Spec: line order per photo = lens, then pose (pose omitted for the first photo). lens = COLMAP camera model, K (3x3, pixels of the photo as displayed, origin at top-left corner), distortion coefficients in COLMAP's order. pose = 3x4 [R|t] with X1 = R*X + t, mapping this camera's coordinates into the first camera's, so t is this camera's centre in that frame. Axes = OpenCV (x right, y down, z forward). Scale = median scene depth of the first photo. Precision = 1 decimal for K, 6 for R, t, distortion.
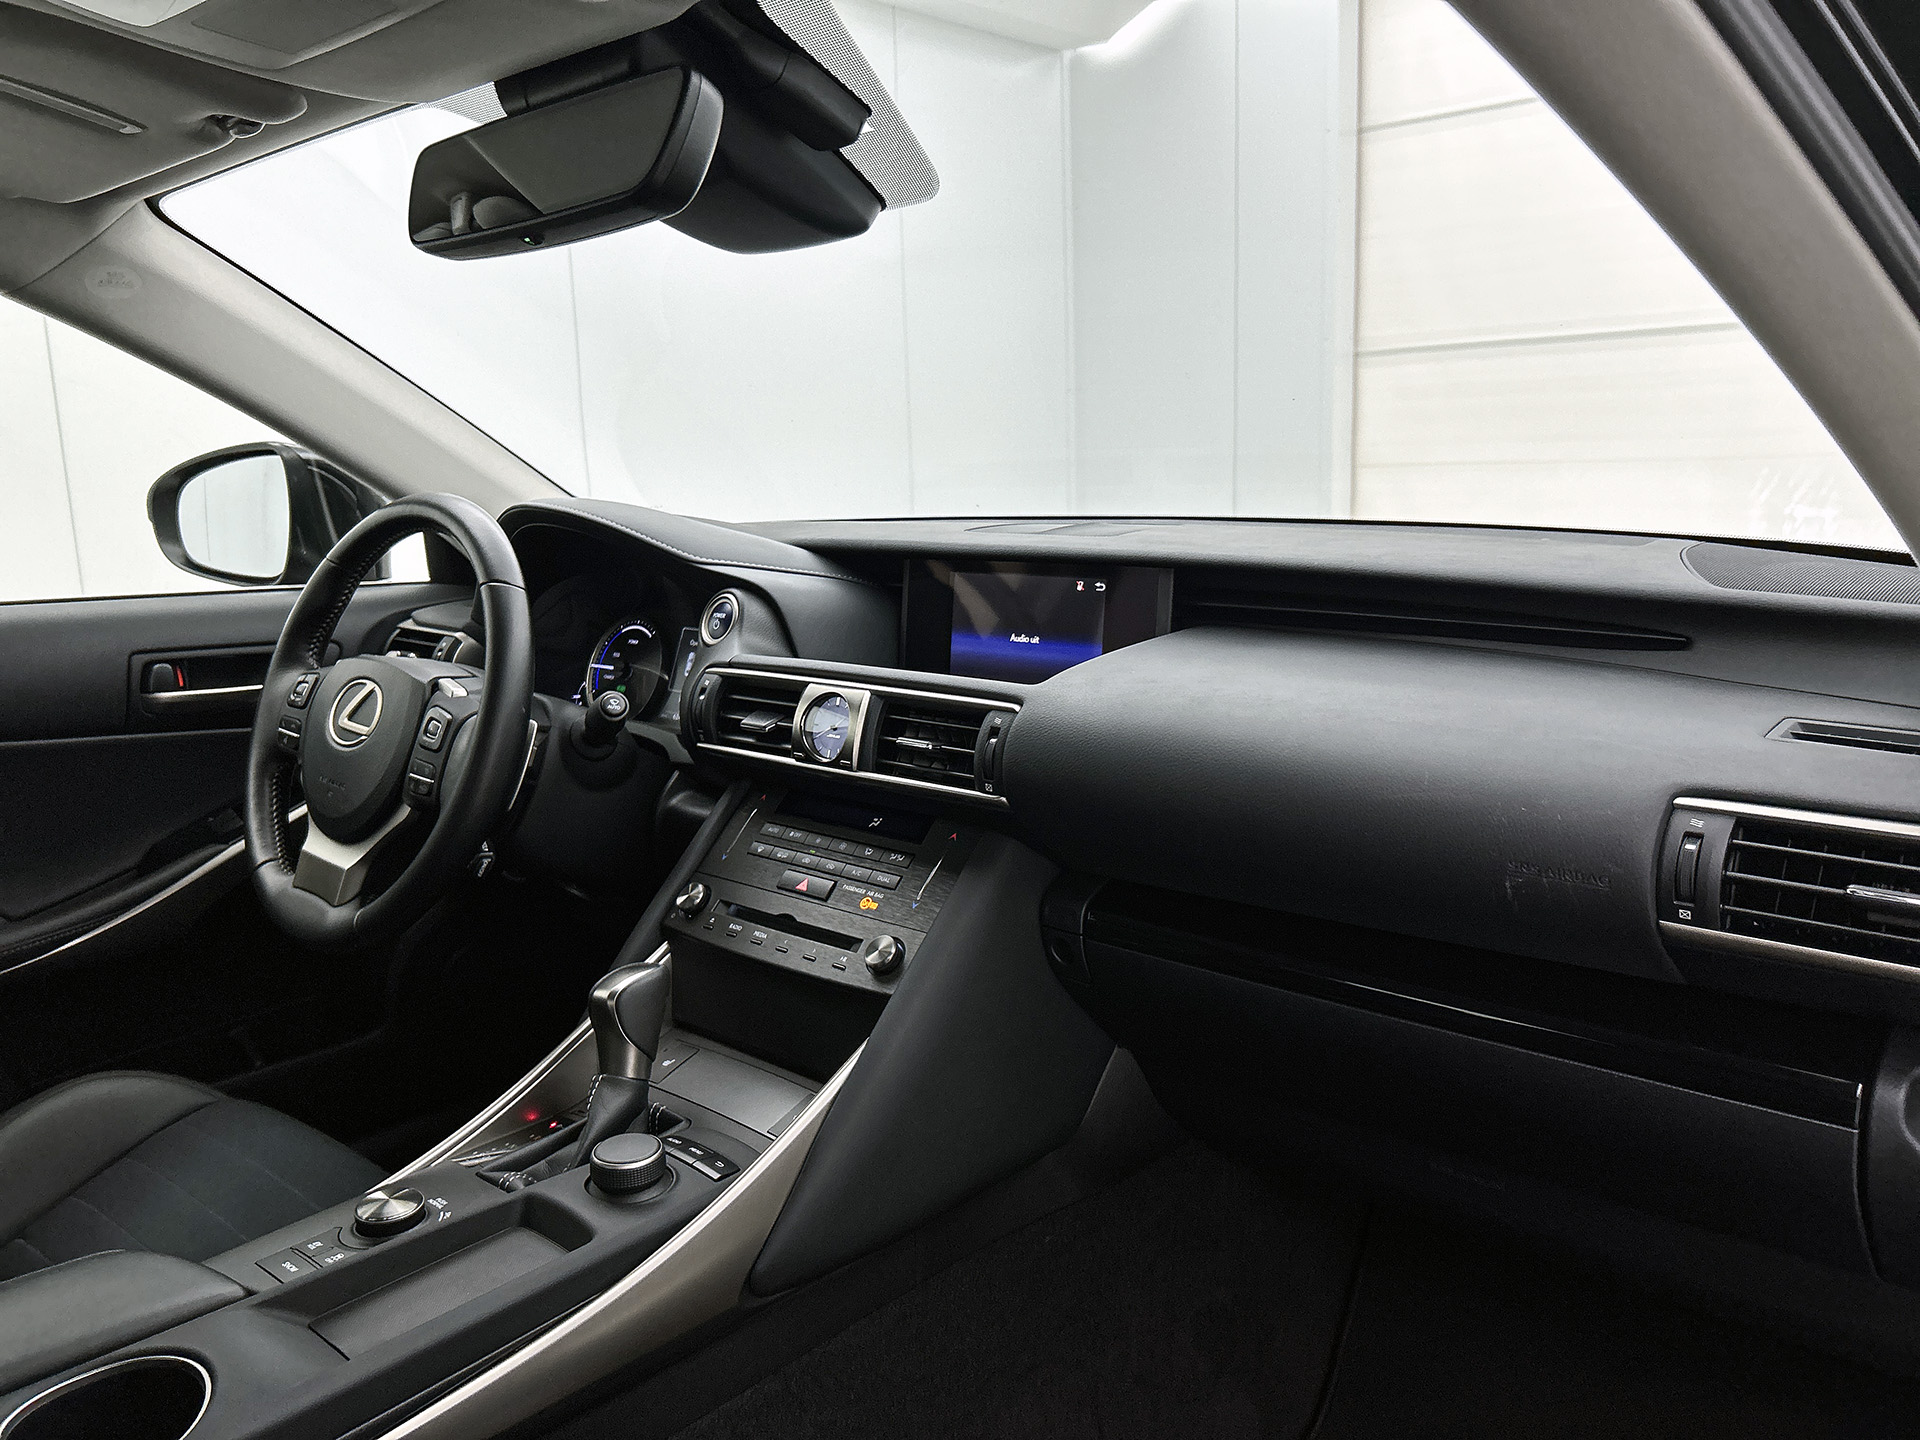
lens RADIAL K [[1468.3, 0, 957.6], [0, 1468.3, 673.4], [0, 0, 1]] dist [0.028950, 0.001181]
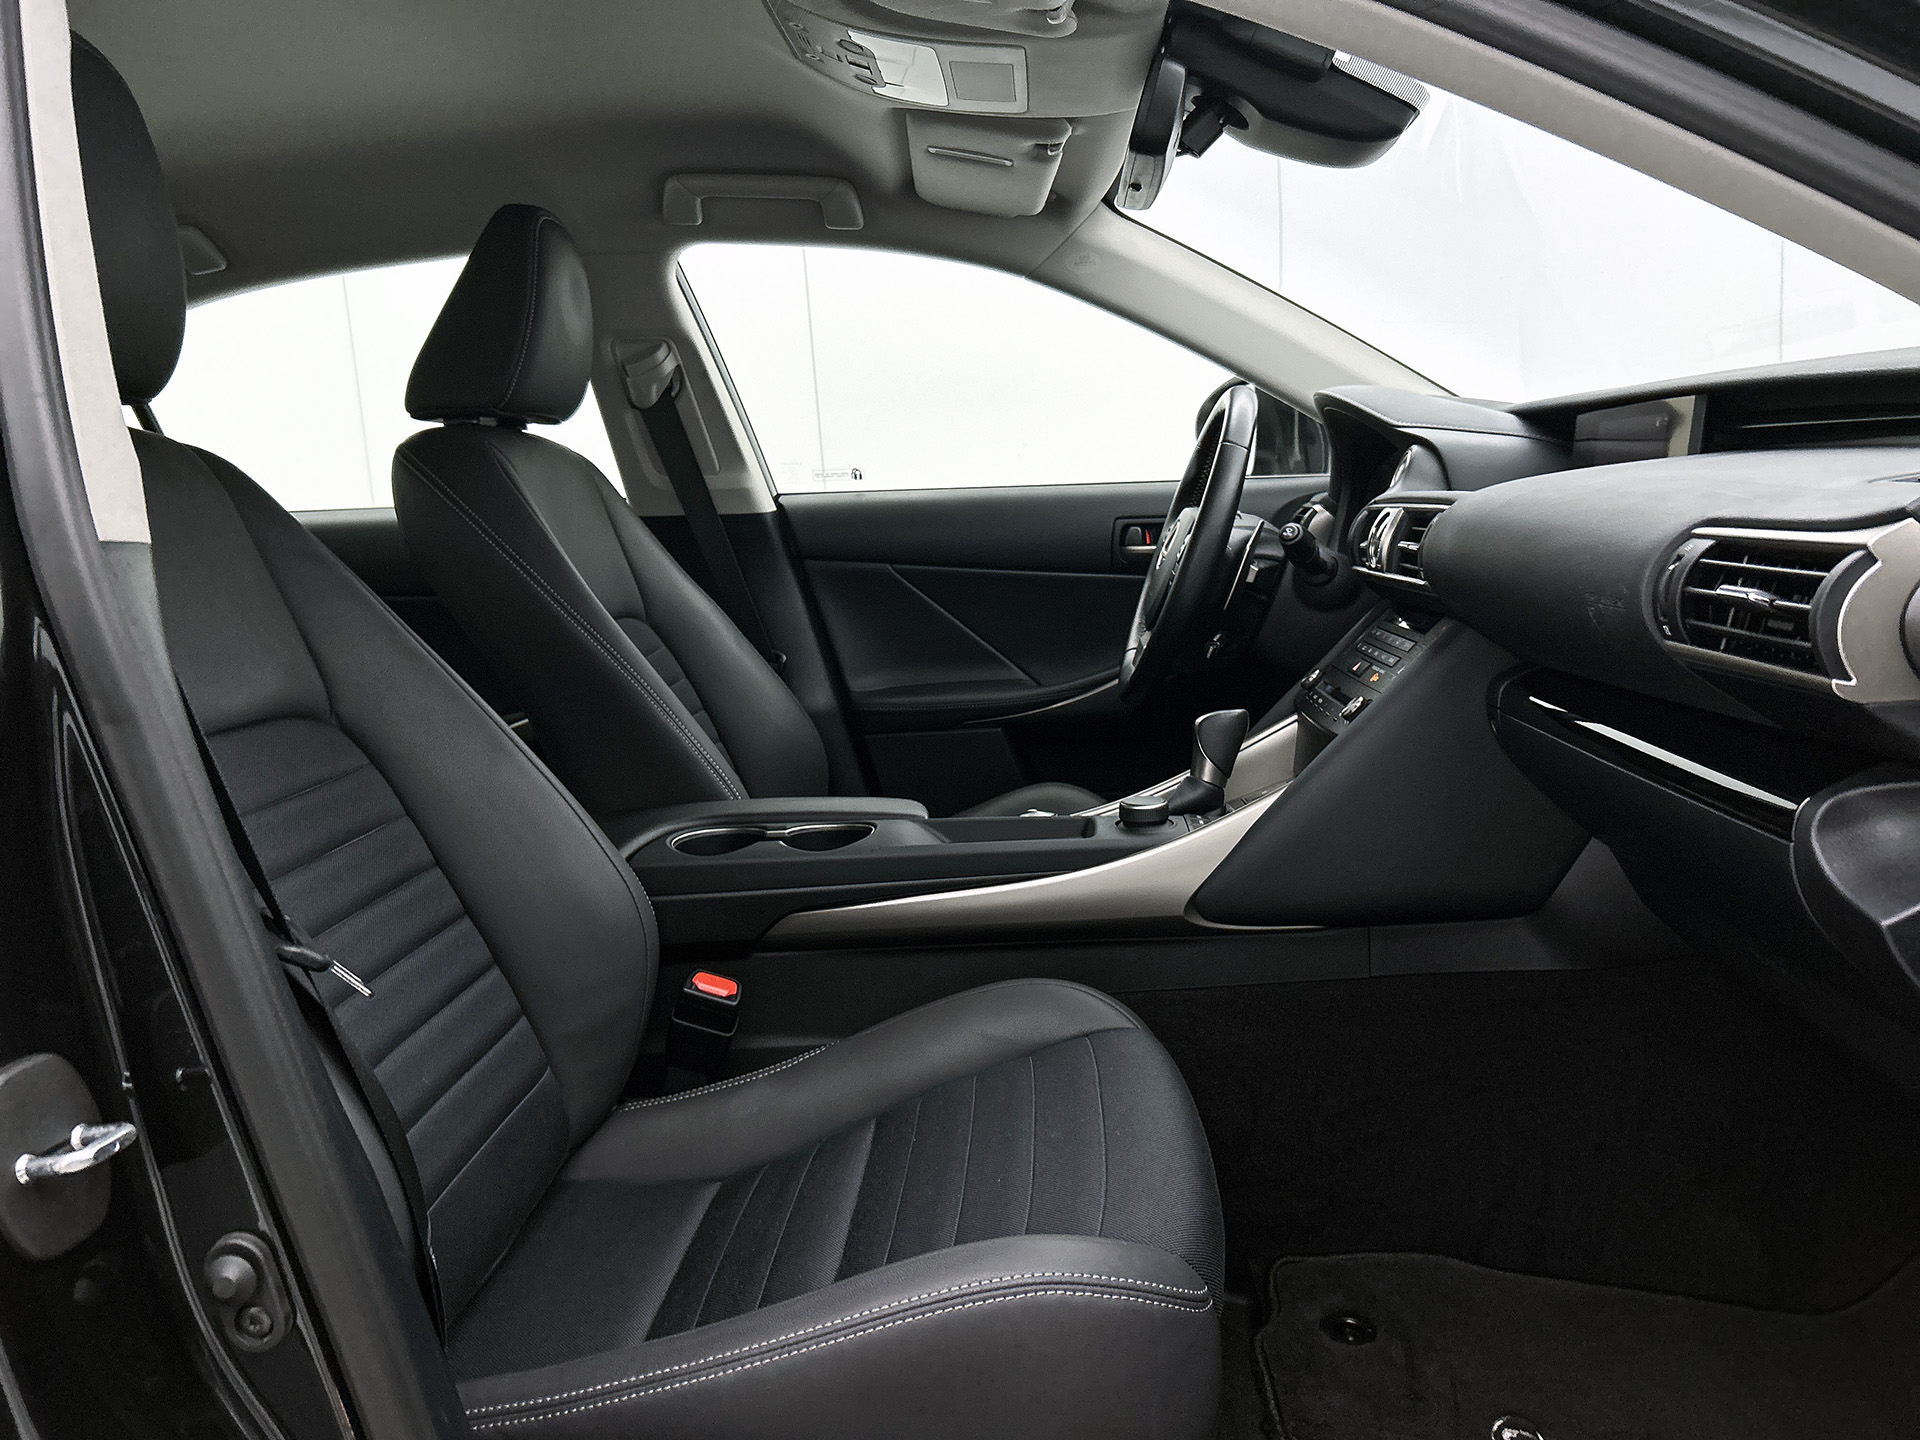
lens RADIAL K [[1494.3, 0, 1001.5], [0, 1494.3, 720.7], [0, 0, 1]] dist [0.026746, 0.002067]
pose [[0.648305, 0.092586, -0.755730, 0.657320], [-0.062323, 0.995701, 0.068521, 0.118372], [0.758826, 0.002677, 0.651288, -0.072632]]
